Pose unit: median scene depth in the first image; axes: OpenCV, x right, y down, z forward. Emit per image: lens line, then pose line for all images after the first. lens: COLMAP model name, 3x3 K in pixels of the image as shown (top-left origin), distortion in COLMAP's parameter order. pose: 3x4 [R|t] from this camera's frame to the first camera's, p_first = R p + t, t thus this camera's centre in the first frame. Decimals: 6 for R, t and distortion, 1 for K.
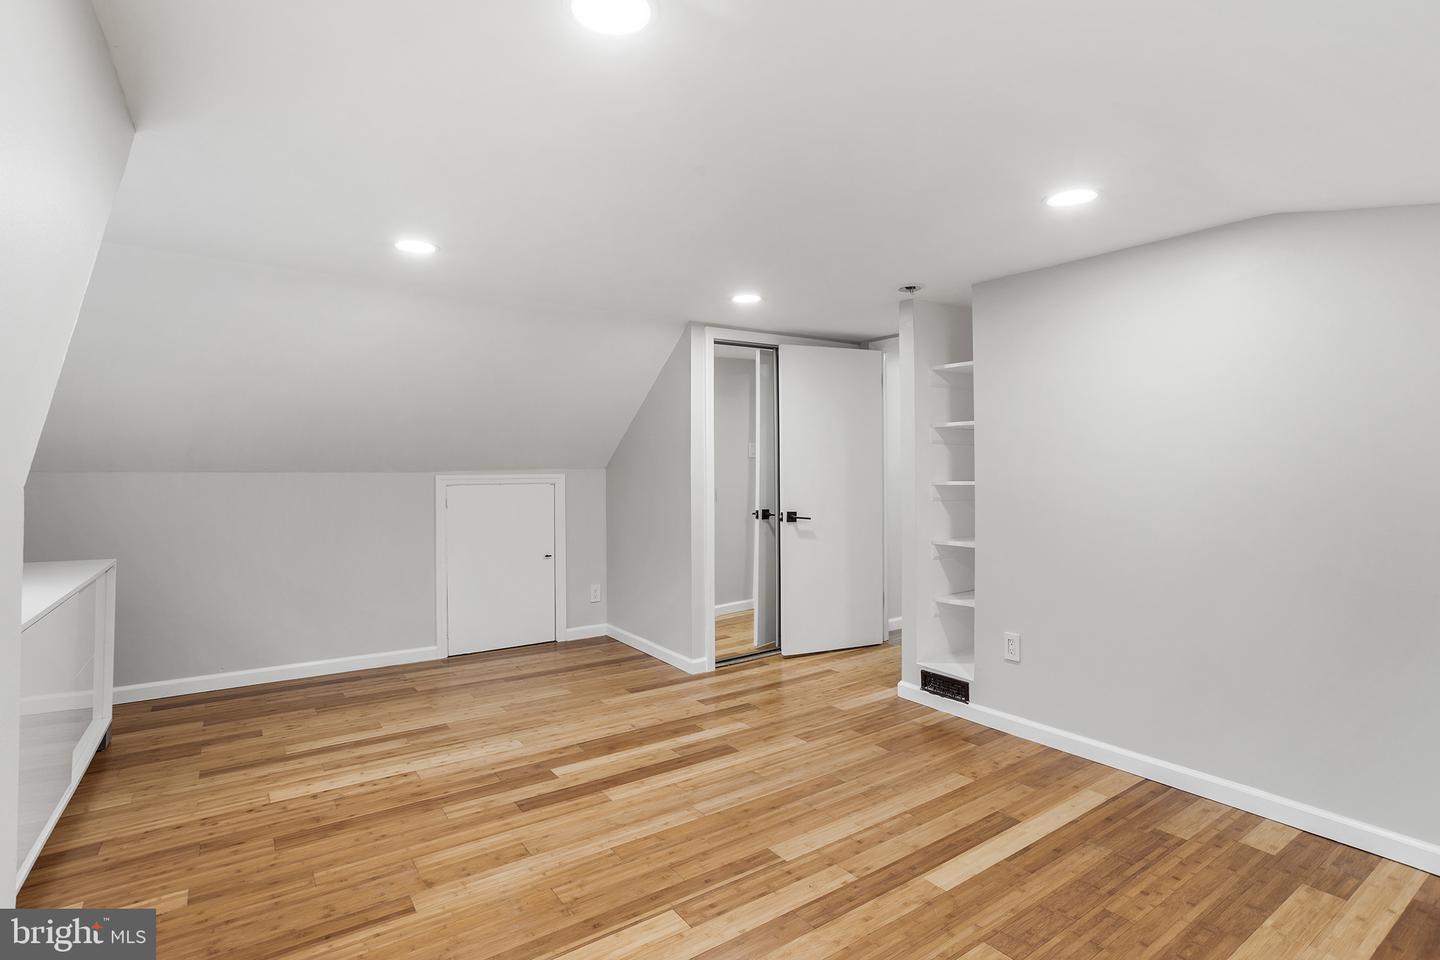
lens RADIAL K [[708.5, 0, 708.1], [0, 708.5, 454.2], [0, 0, 1]] dist [-0.054957, 0.031955]
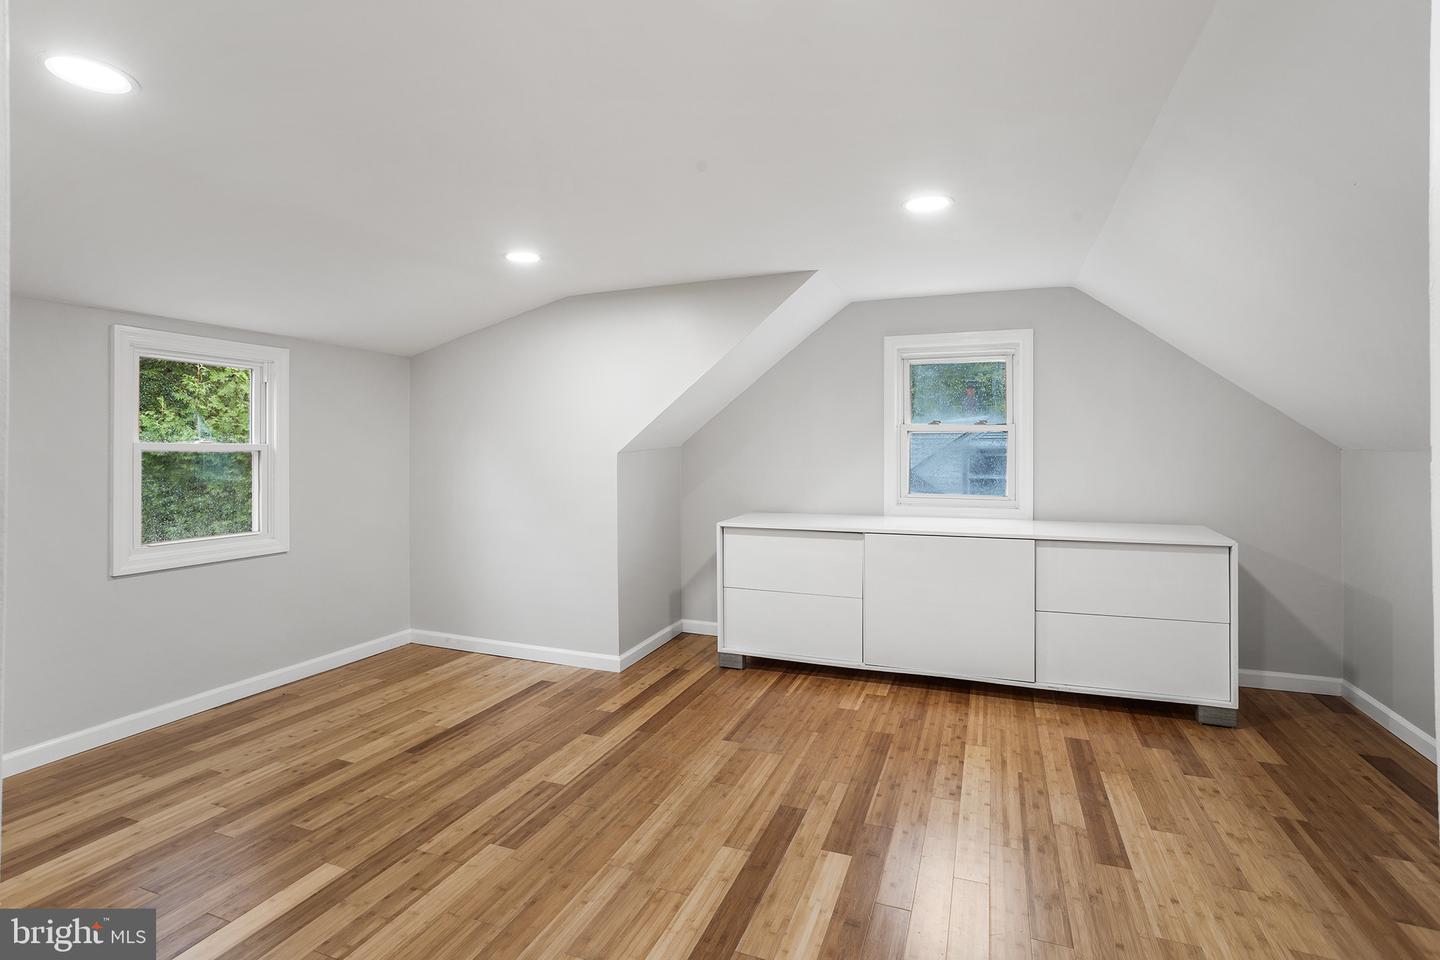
lens RADIAL K [[708.5, 0, 708.1], [0, 708.5, 454.2], [0, 0, 1]] dist [-0.054957, 0.031955]
pose [[-0.832112, 0.011751, -0.554483, 0.355214], [0.015564, 0.999877, -0.002167, 0.027127], [0.554389, -0.010433, -0.832192, 1.778936]]
